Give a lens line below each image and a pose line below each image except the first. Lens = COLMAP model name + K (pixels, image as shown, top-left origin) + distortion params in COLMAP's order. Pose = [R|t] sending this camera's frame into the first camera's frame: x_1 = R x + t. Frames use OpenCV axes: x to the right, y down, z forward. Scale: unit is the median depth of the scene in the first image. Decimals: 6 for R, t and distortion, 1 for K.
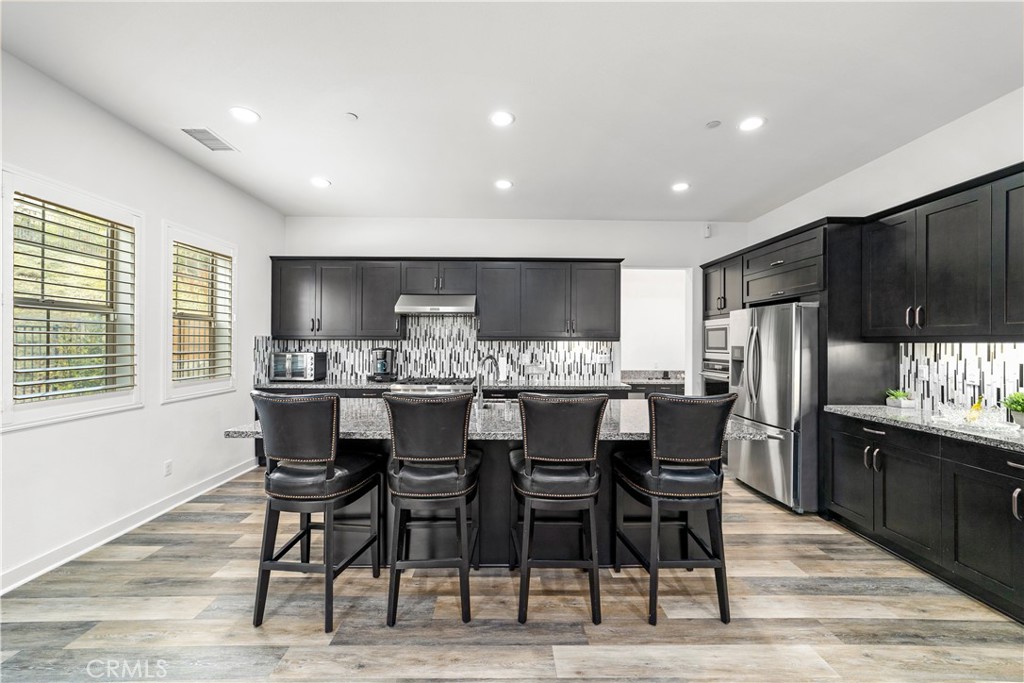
lens RADIAL K [[398.0, 0, 510.0], [0, 398.0, 343.2], [0, 0, 1]] dist [-0.001415, 0.000539]
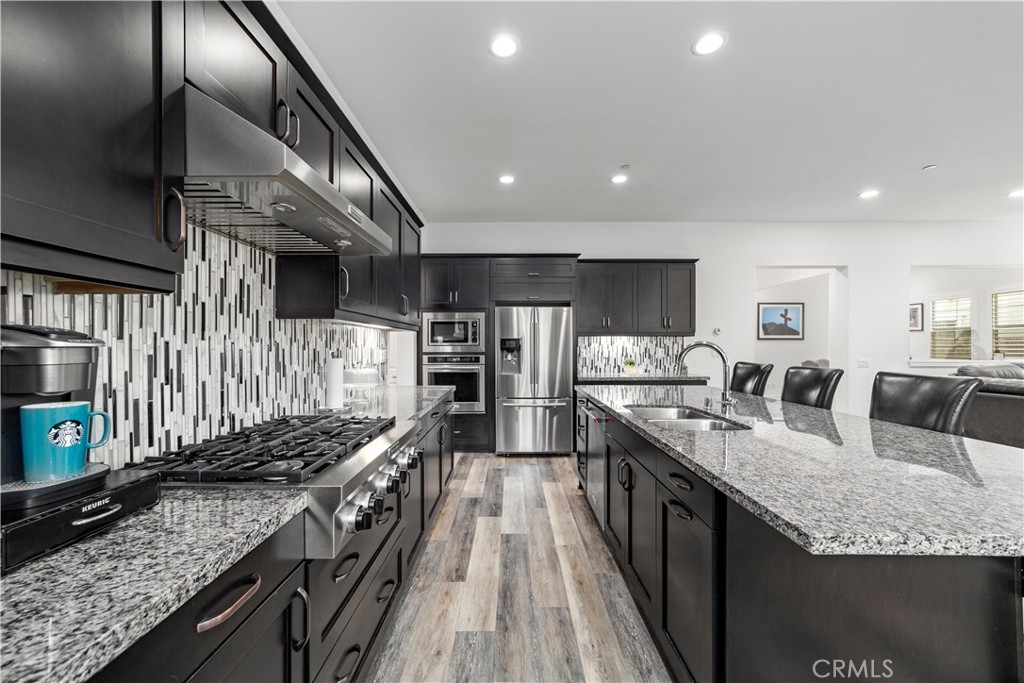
lens RADIAL K [[402.6, 0, 509.5], [0, 402.6, 351.4], [0, 0, 1]] dist [-0.007815, 0.000587]
pose [[0.004760, -0.019531, 0.999798, -0.464753], [-0.001153, 0.999808, 0.019537, 0.017840], [-0.999988, -0.001246, 0.004737, 0.774004]]
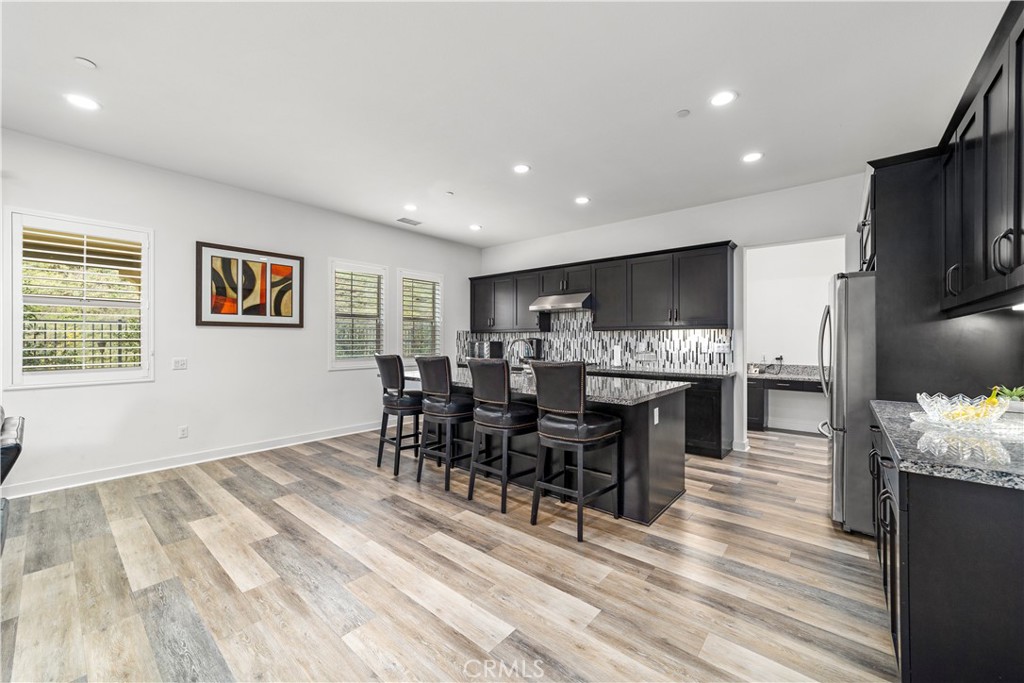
lens RADIAL K [[398.0, 0, 510.0], [0, 398.0, 343.2], [0, 0, 1]] dist [-0.001415, 0.000539]
pose [[0.754608, -0.000261, -0.656176, 0.475742], [0.003304, 0.999989, 0.003402, 0.023465], [0.656168, -0.004736, 0.754600, -0.043725]]
